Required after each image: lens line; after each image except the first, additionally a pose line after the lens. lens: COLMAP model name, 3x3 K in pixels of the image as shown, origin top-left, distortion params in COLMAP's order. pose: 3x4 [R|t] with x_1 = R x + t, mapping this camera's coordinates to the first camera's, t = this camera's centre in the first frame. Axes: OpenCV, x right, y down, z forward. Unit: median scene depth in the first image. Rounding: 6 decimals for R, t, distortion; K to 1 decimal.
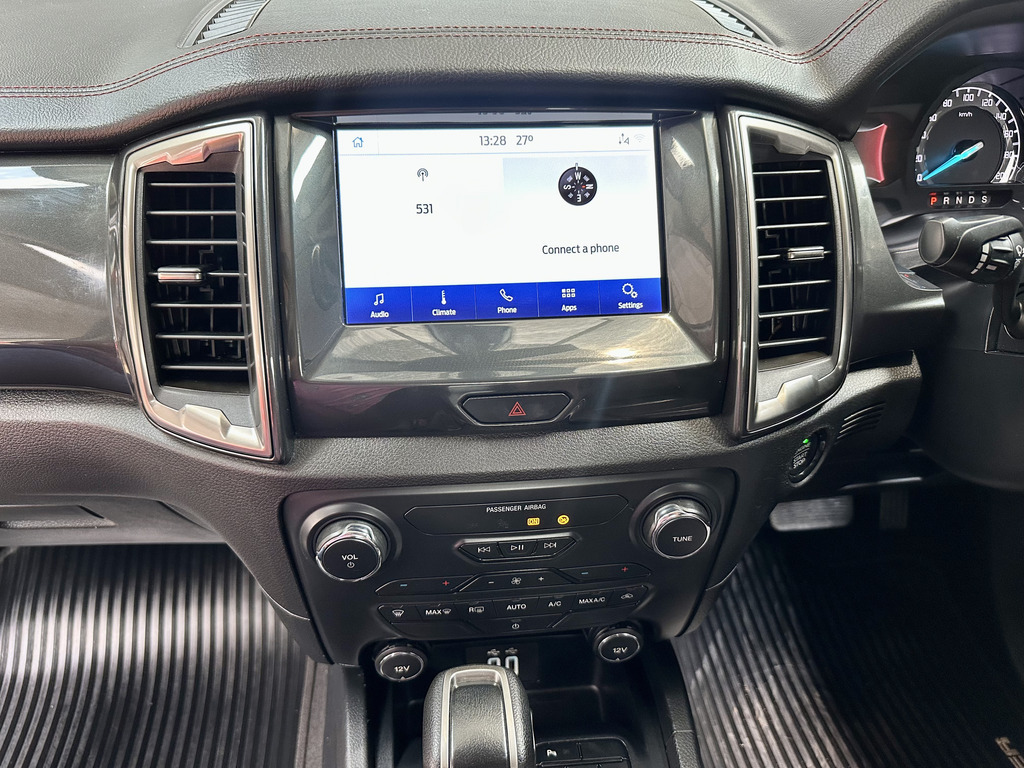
lens RADIAL K [[732.5, 0, 512.0], [0, 732.5, 384.0], [0, 0, 1]] dist [0.010065, -0.005378]
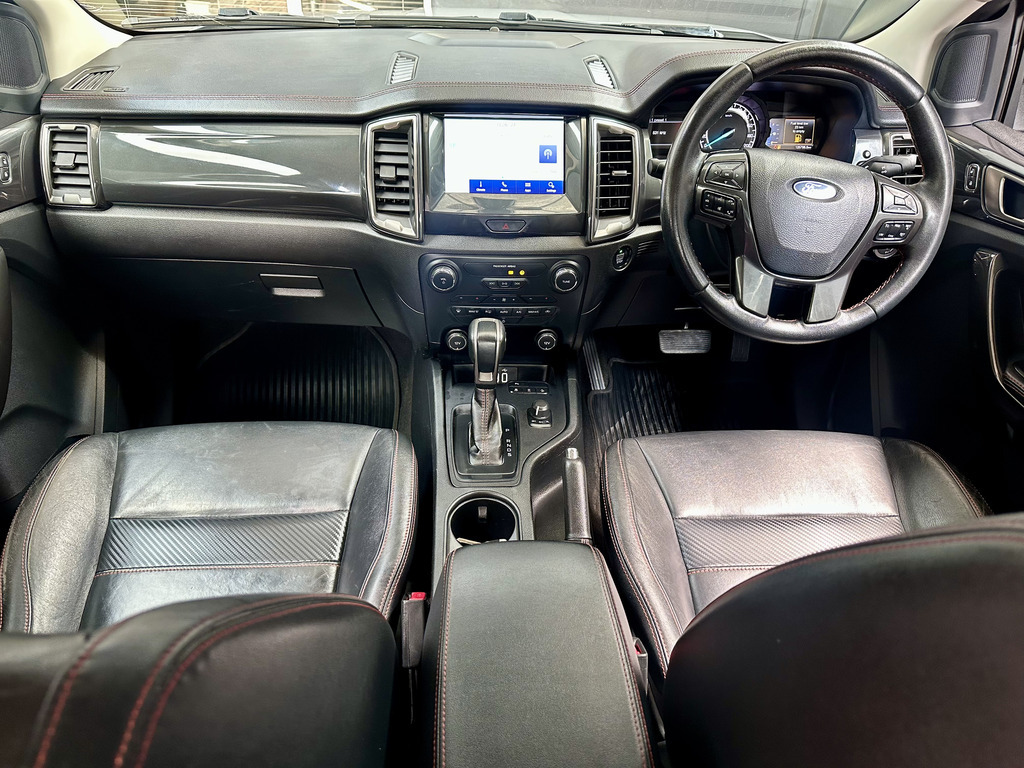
lens RADIAL K [[718.8, 0, 517.8], [0, 718.8, 392.2], [0, 0, 1]] dist [0.080063, -0.122289]
pose [[0.998735, 0.047074, -0.017656, 0.121784], [-0.045699, 0.996389, 0.071555, 0.436535], [0.020961, -0.070658, 0.997280, -1.659637]]
